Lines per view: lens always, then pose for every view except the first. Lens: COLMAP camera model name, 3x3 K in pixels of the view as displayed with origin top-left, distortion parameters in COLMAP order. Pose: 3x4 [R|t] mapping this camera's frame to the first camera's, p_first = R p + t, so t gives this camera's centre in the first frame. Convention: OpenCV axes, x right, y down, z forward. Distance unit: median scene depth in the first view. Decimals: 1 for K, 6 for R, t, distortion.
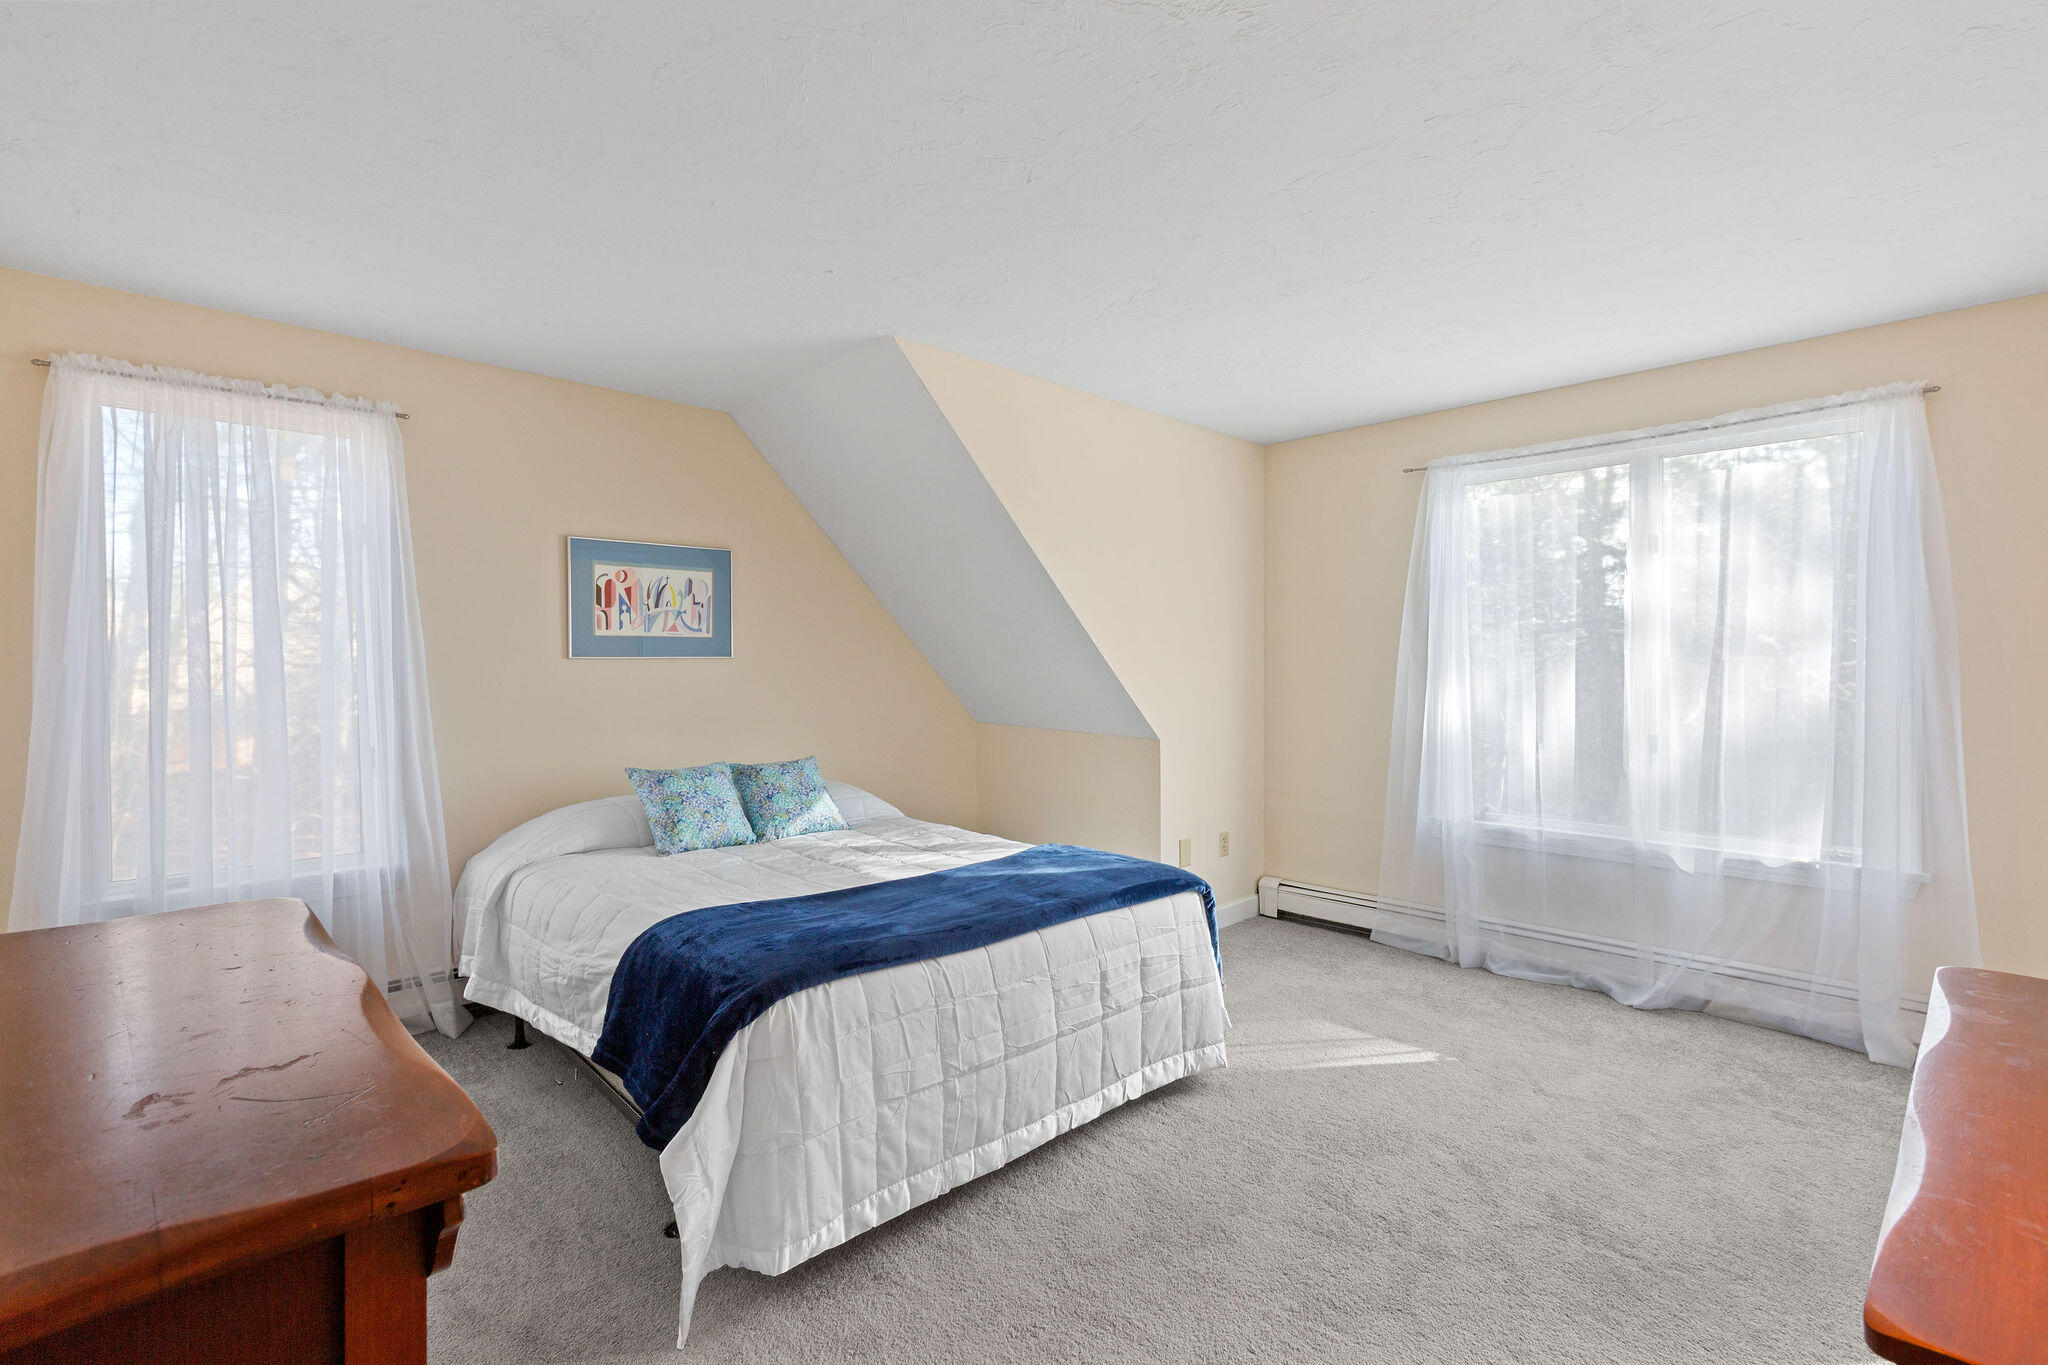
lens RADIAL K [[934.8, 0, 1016.0], [0, 934.8, 677.4], [0, 0, 1]] dist [0.005514, 0.000160]
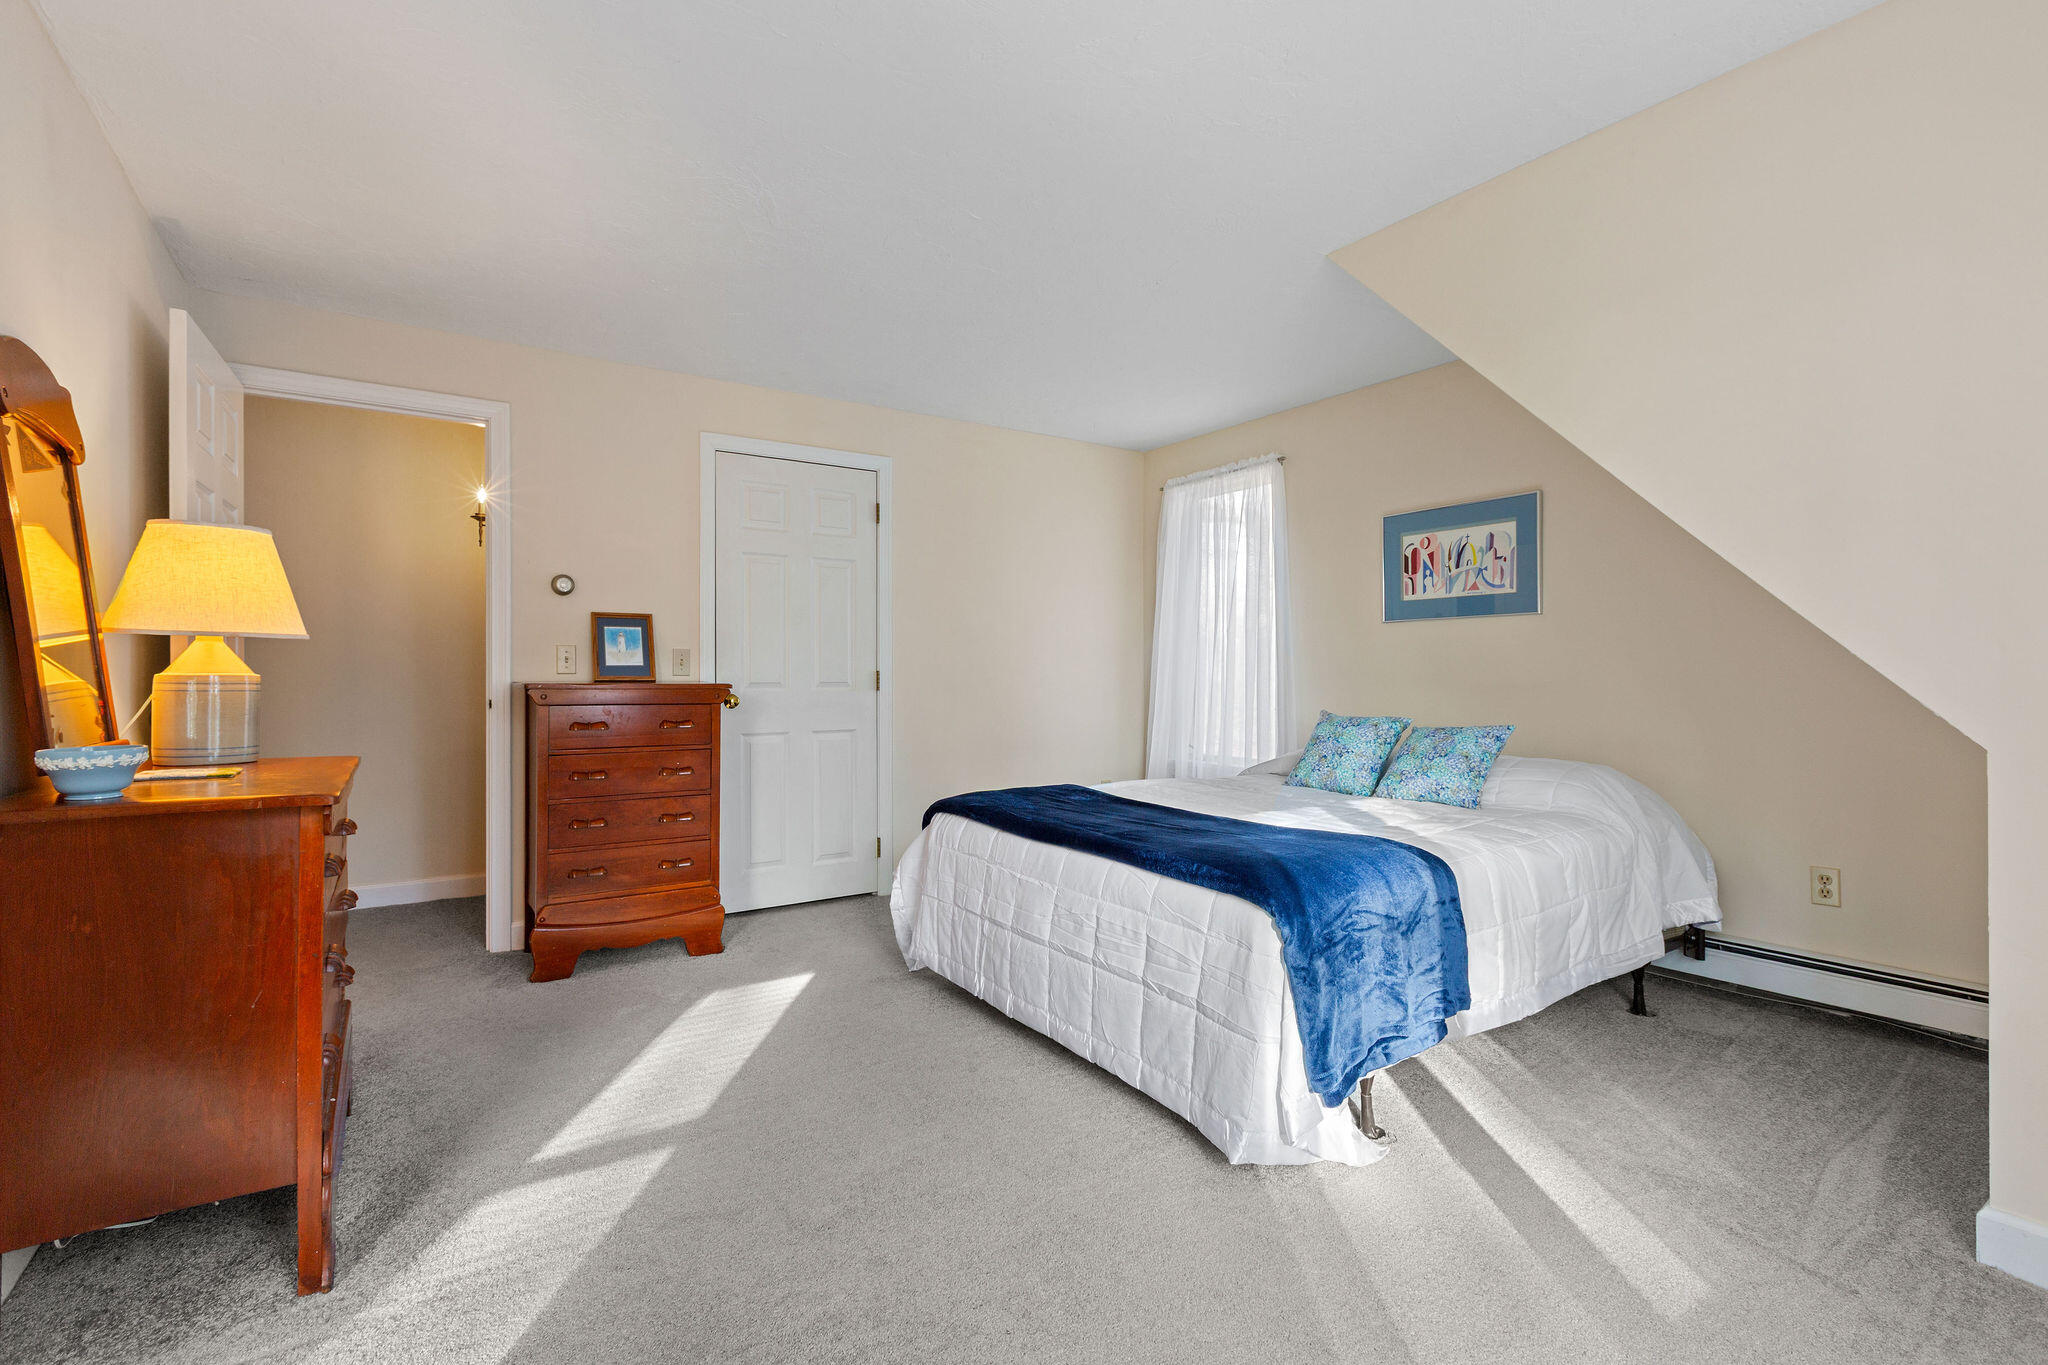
lens RADIAL K [[934.8, 0, 1017.5], [0, 934.8, 678.0], [0, 0, 1]] dist [0.005514, 0.000160]
pose [[-0.166752, 0.008121, -0.985965, 0.706732], [-0.011371, 0.999884, 0.010158, 0.039832], [0.985933, 0.012906, -0.166640, 0.721495]]
